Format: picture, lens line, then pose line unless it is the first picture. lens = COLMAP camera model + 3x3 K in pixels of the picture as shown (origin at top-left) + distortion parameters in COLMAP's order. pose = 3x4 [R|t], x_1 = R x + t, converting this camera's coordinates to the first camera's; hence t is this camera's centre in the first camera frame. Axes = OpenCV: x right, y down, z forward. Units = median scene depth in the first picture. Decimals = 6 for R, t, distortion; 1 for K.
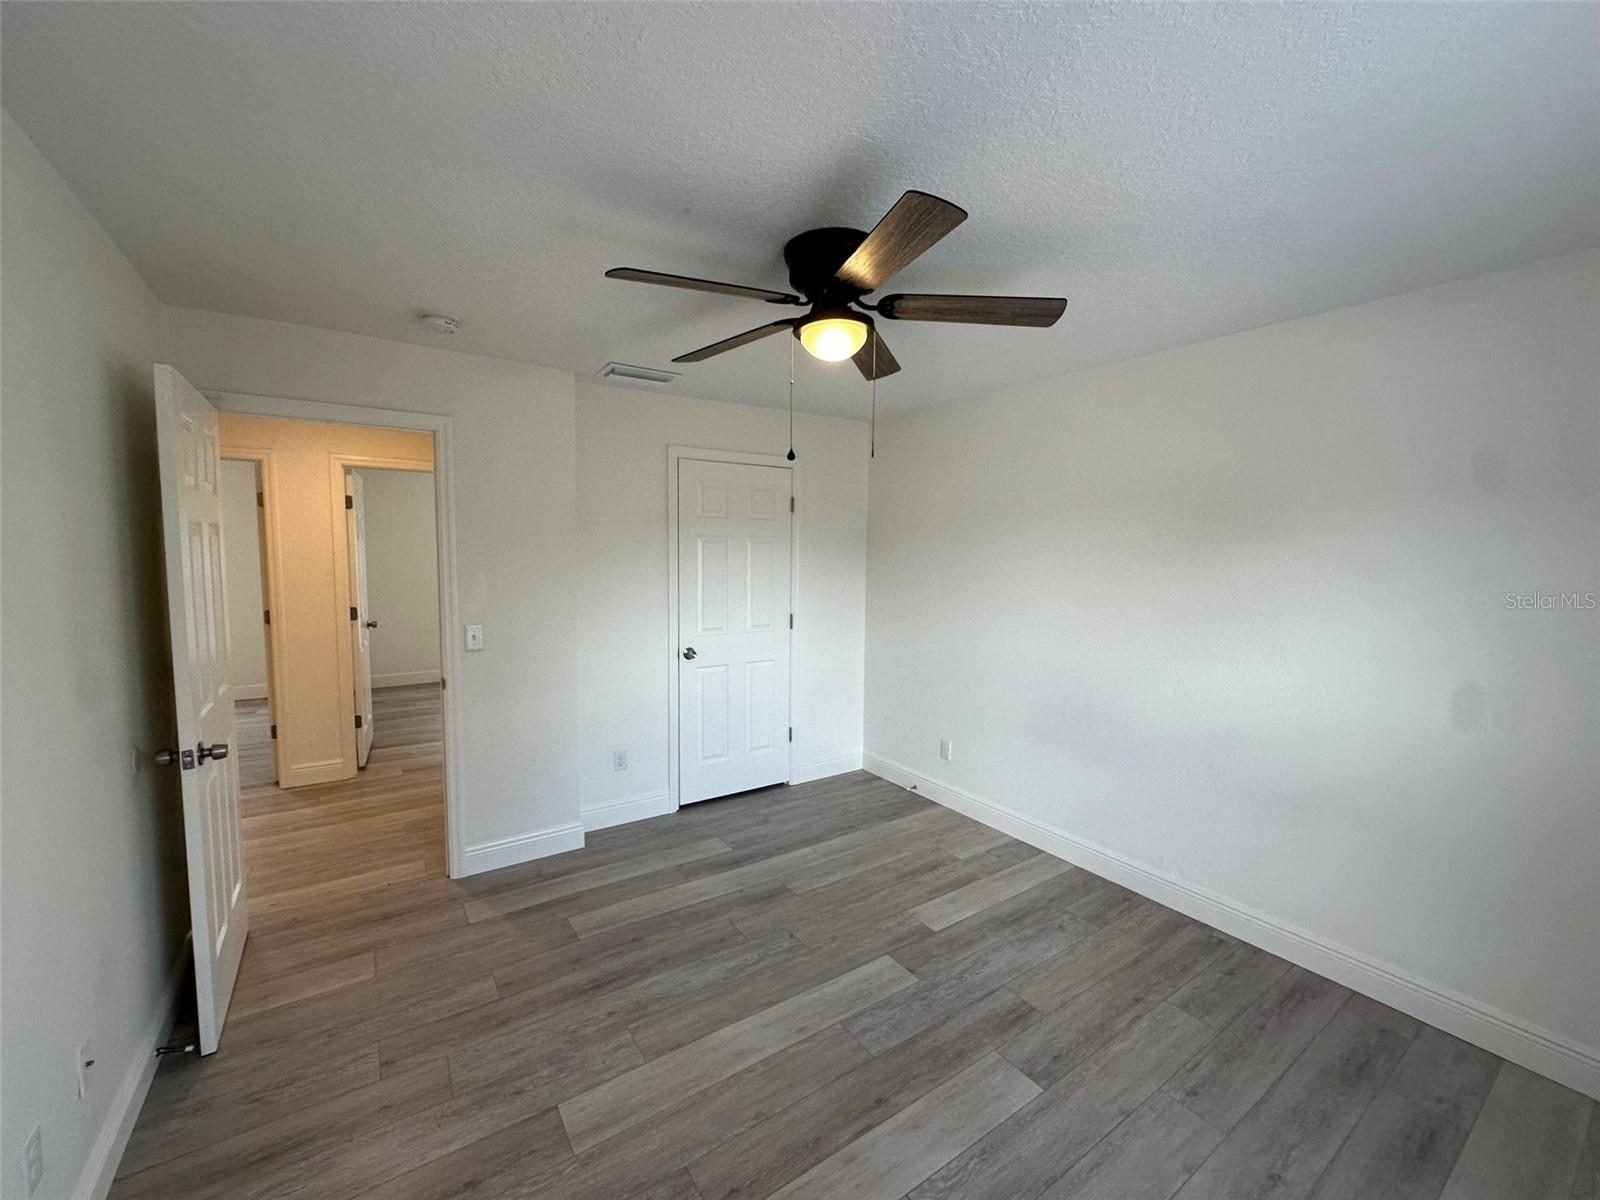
lens RADIAL K [[639.1, 0, 800.0], [0, 639.1, 600.0], [0, 0, 1]] dist [-0.003995, 0.000892]
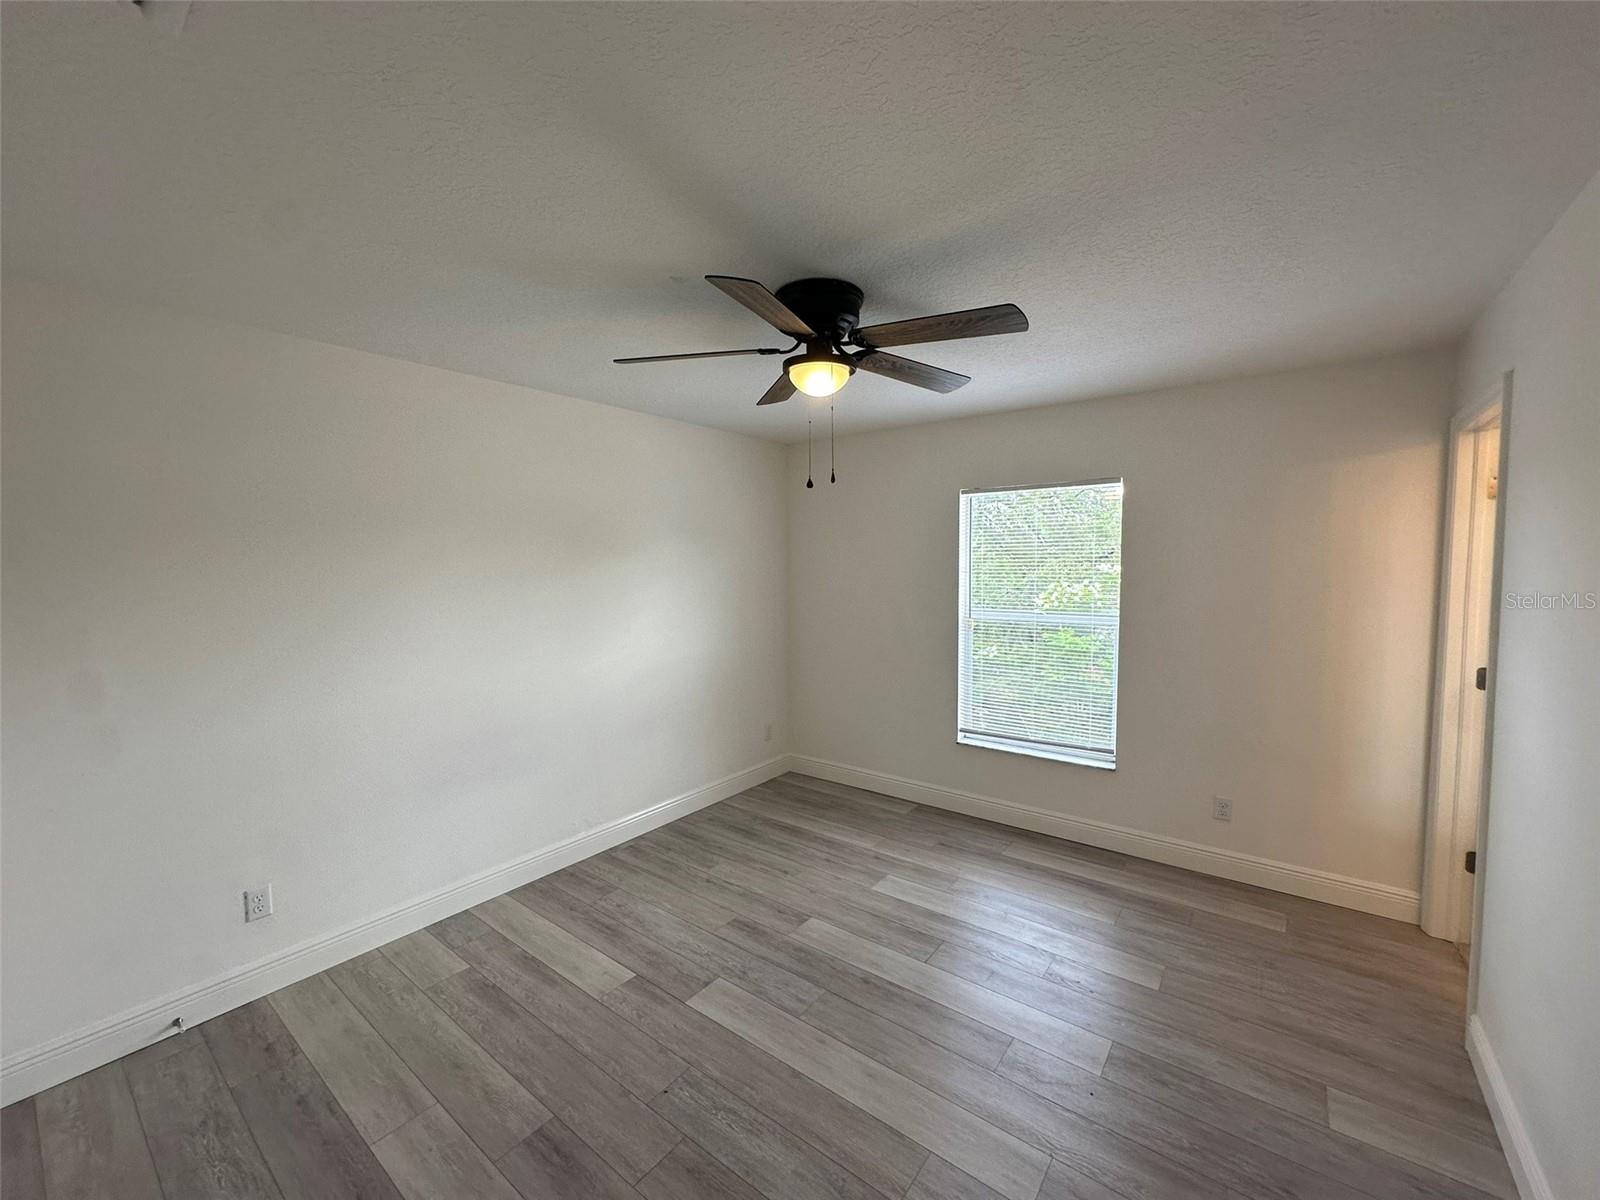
lens RADIAL K [[639.1, 0, 800.0], [0, 639.1, 600.0], [0, 0, 1]] dist [-0.003995, 0.000892]
pose [[-0.322213, -0.067207, 0.944279, -0.731319], [0.075967, 0.992424, 0.096555, -0.102187], [-0.943614, 0.102845, -0.314666, 1.036881]]
